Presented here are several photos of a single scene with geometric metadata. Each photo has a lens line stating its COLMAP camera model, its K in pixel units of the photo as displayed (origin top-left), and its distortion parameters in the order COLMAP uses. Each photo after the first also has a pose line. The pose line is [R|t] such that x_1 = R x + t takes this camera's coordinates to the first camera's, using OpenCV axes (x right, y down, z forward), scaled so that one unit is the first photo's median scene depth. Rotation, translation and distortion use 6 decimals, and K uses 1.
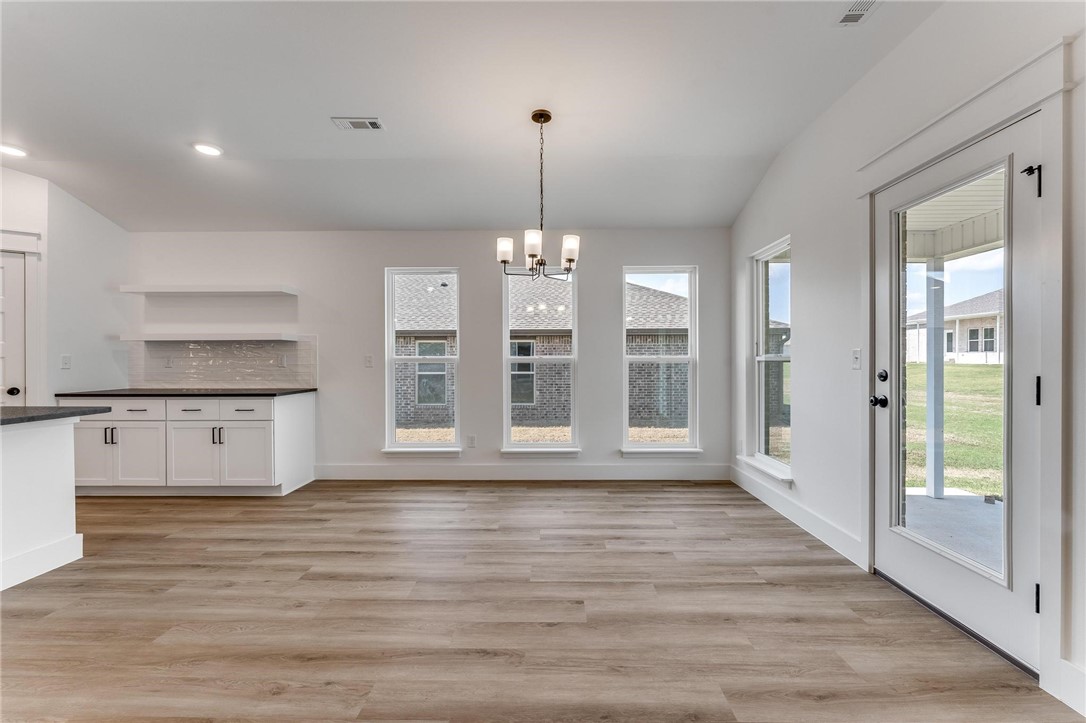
lens RADIAL K [[436.4, 0, 546.6], [0, 436.4, 361.6], [0, 0, 1]] dist [-0.000765, -0.000194]
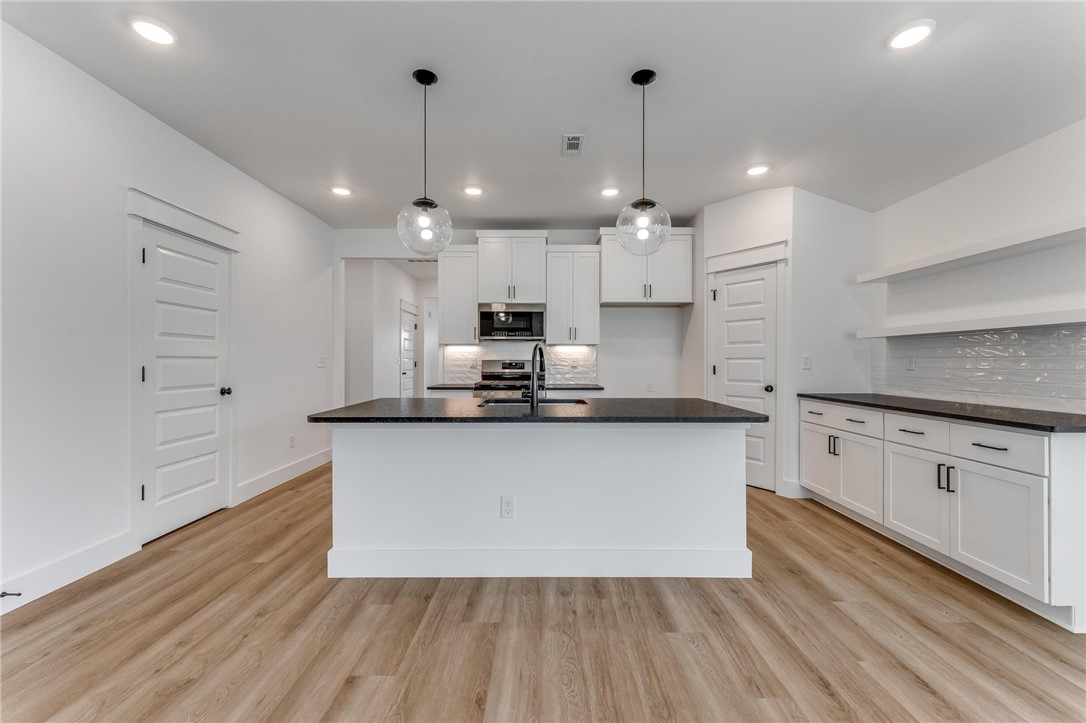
lens RADIAL K [[435.8, 0, 543.0], [0, 435.8, 361.5], [0, 0, 1]] dist [-0.000077, -0.000130]
pose [[0.016122, 0.003218, -0.999865, -0.123848], [-0.005689, 0.999979, 0.003127, -0.001007], [0.999854, 0.005638, 0.016140, 0.406991]]
